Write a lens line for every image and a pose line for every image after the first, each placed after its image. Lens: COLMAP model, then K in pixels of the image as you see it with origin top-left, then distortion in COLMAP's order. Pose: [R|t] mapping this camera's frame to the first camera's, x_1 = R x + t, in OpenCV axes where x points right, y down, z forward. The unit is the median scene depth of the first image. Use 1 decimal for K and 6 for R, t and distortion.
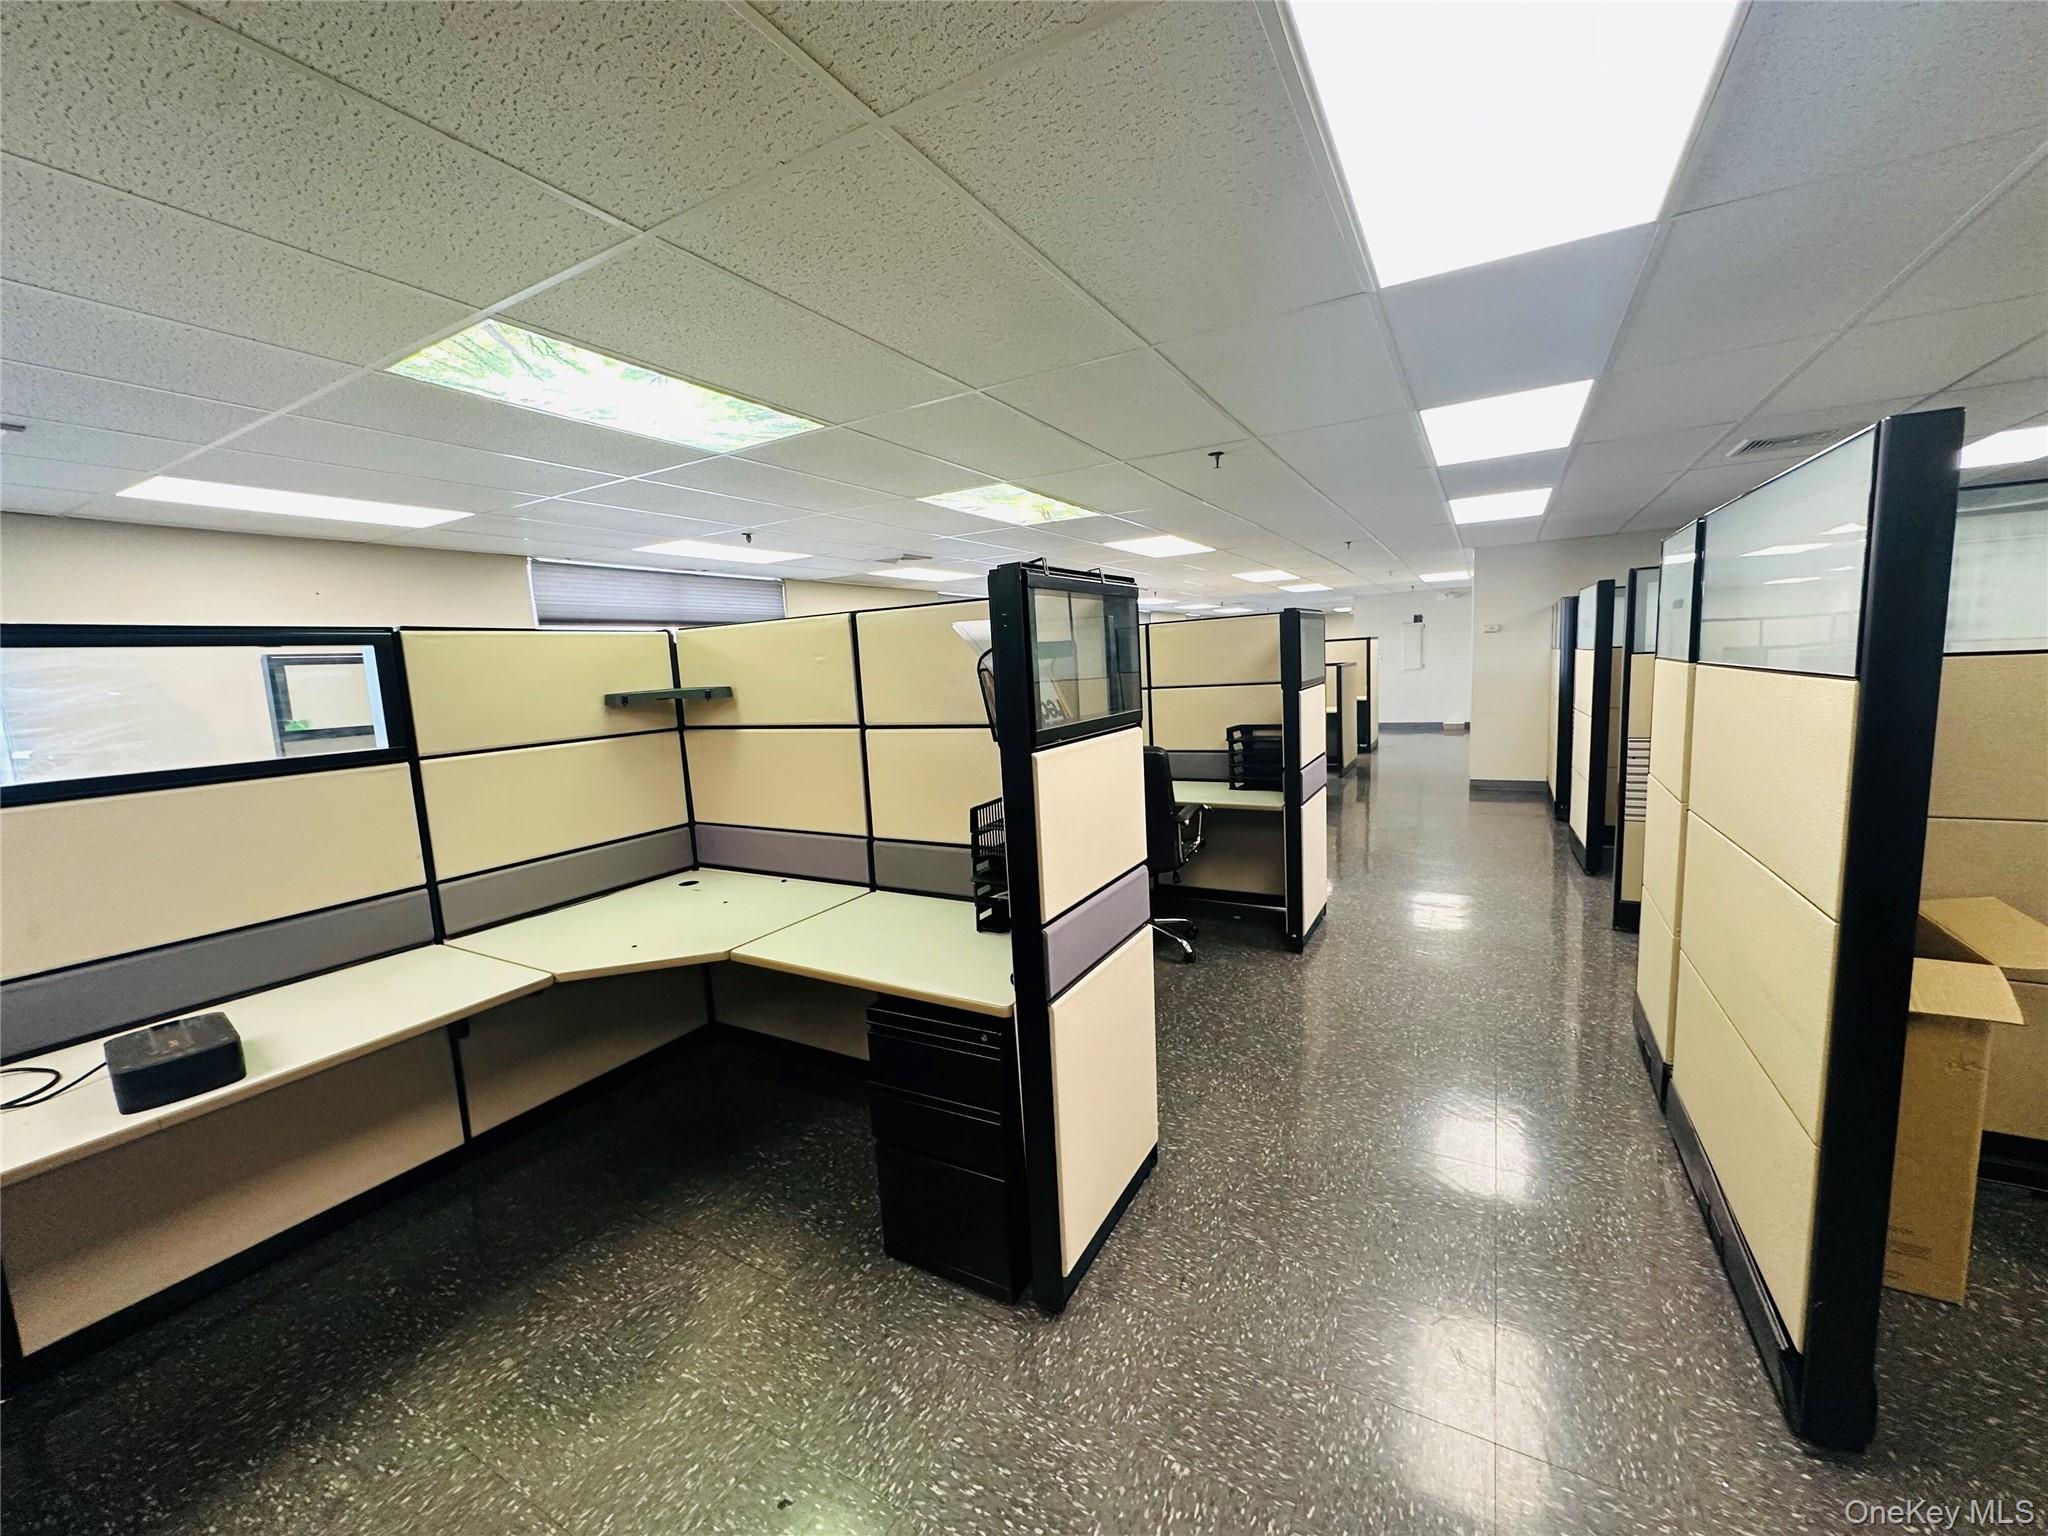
lens RADIAL K [[821.4, 0, 1024.7], [0, 821.4, 771.8], [0, 0, 1]] dist [-0.002289, -0.000126]
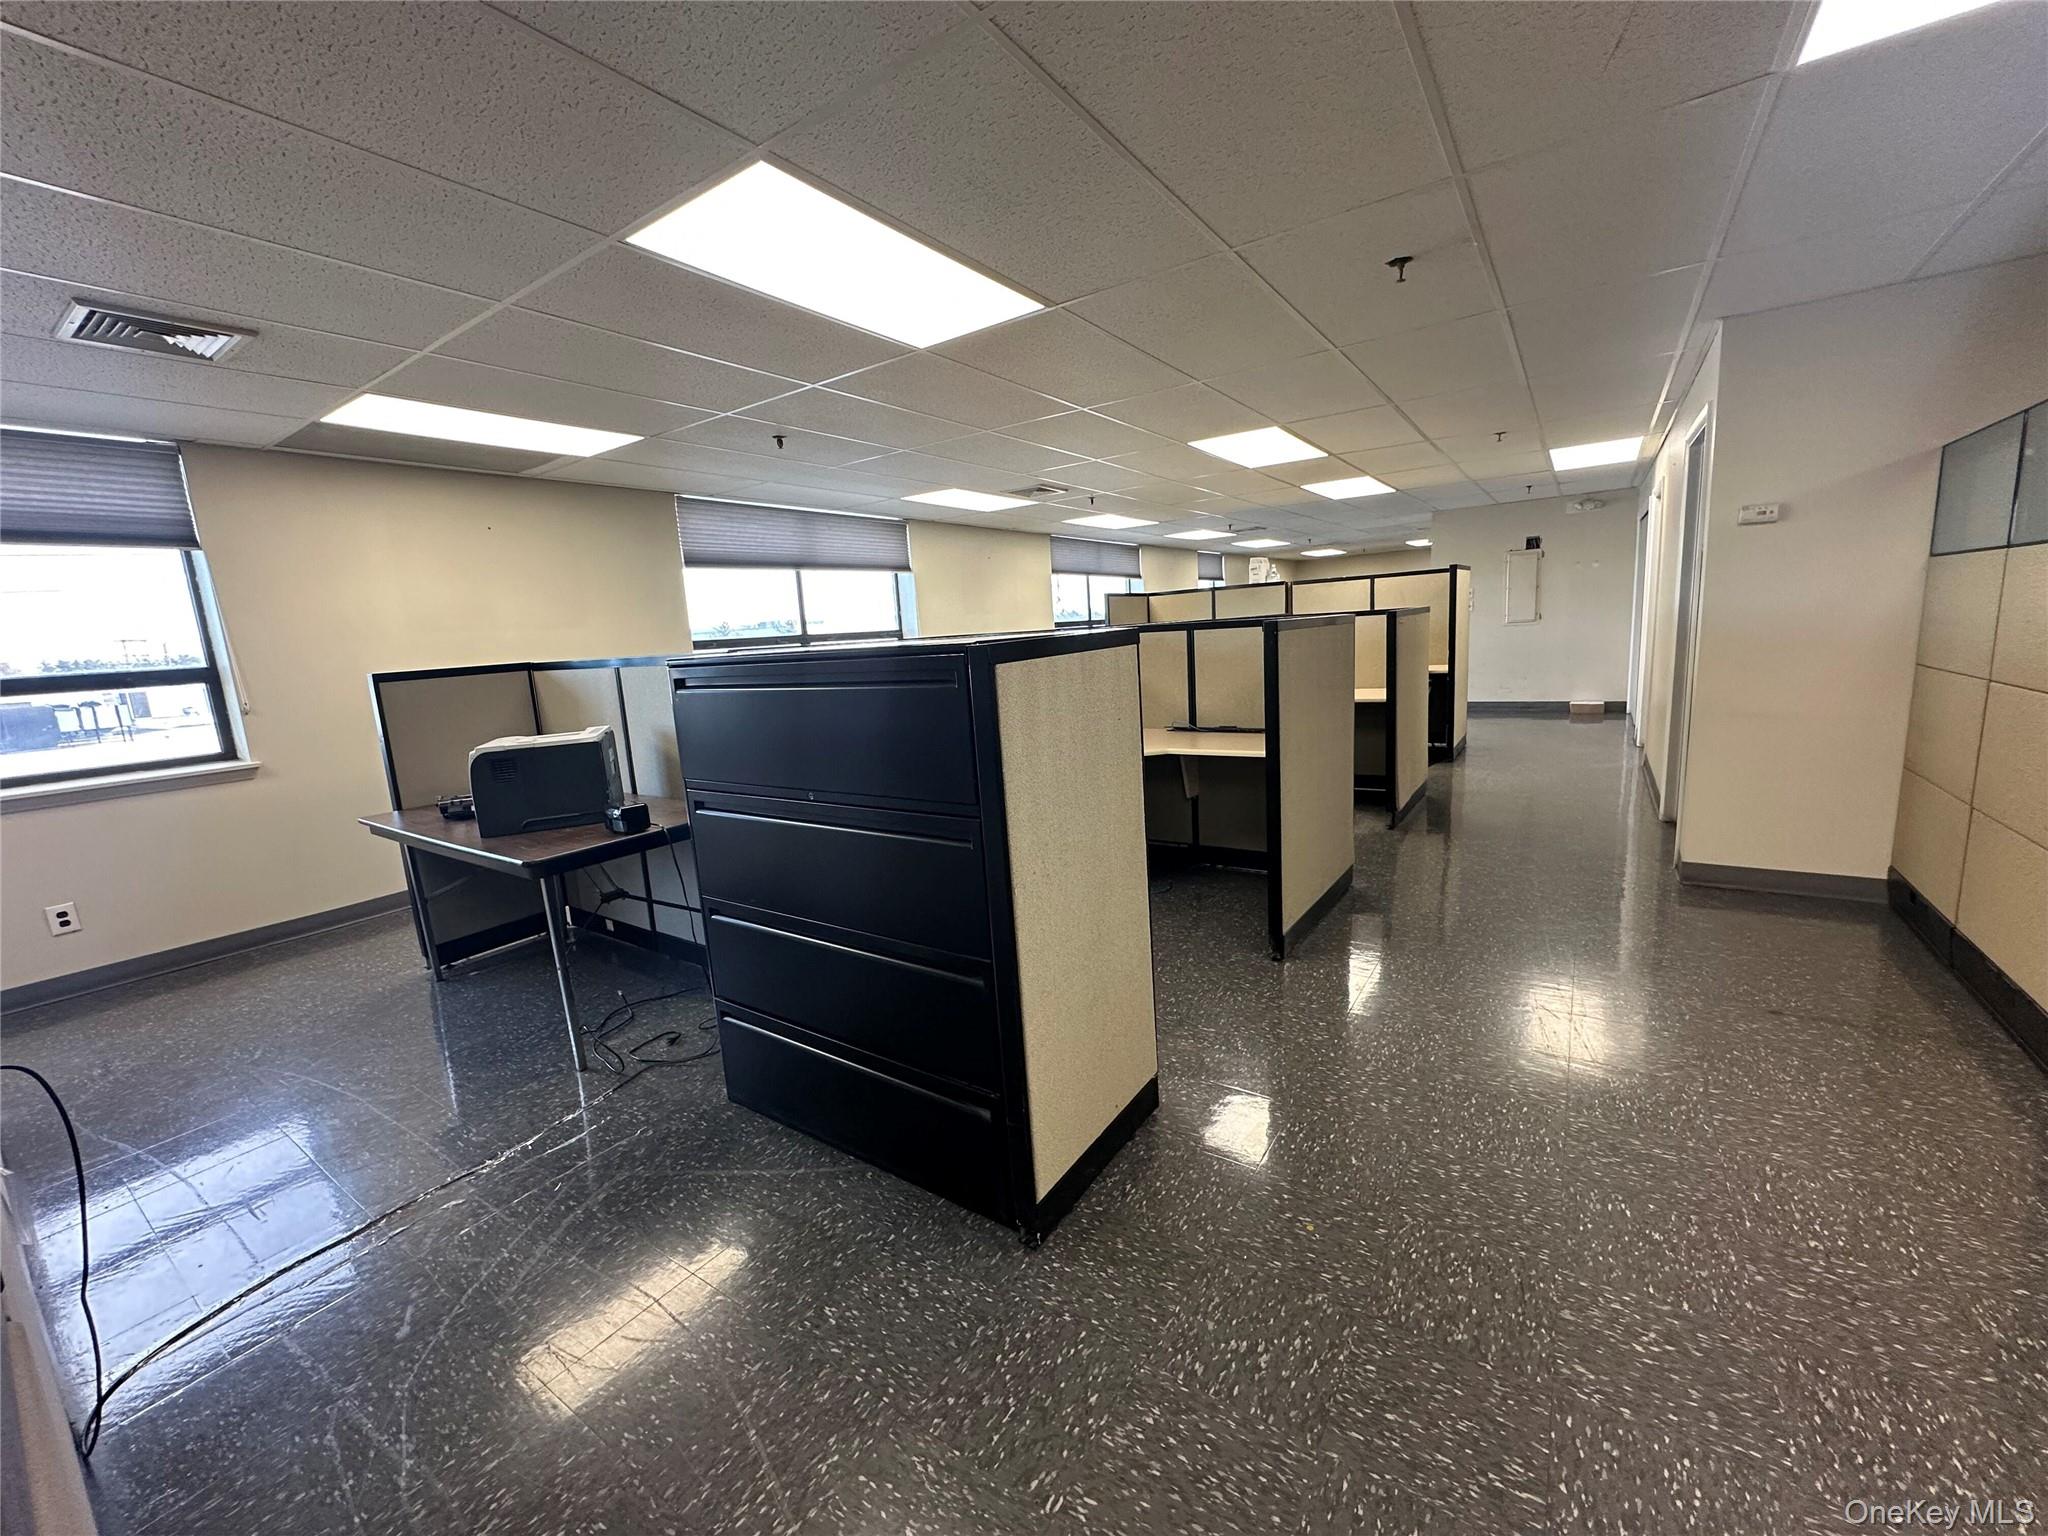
lens RADIAL K [[821.4, 0, 1017.2], [0, 821.4, 765.0], [0, 0, 1]] dist [-0.002289, -0.000126]
pose [[0.995770, 0.001863, -0.091866, 0.158366], [0.001672, 0.999262, 0.038384, -0.043250], [0.091870, -0.038375, 0.995031, 0.371261]]
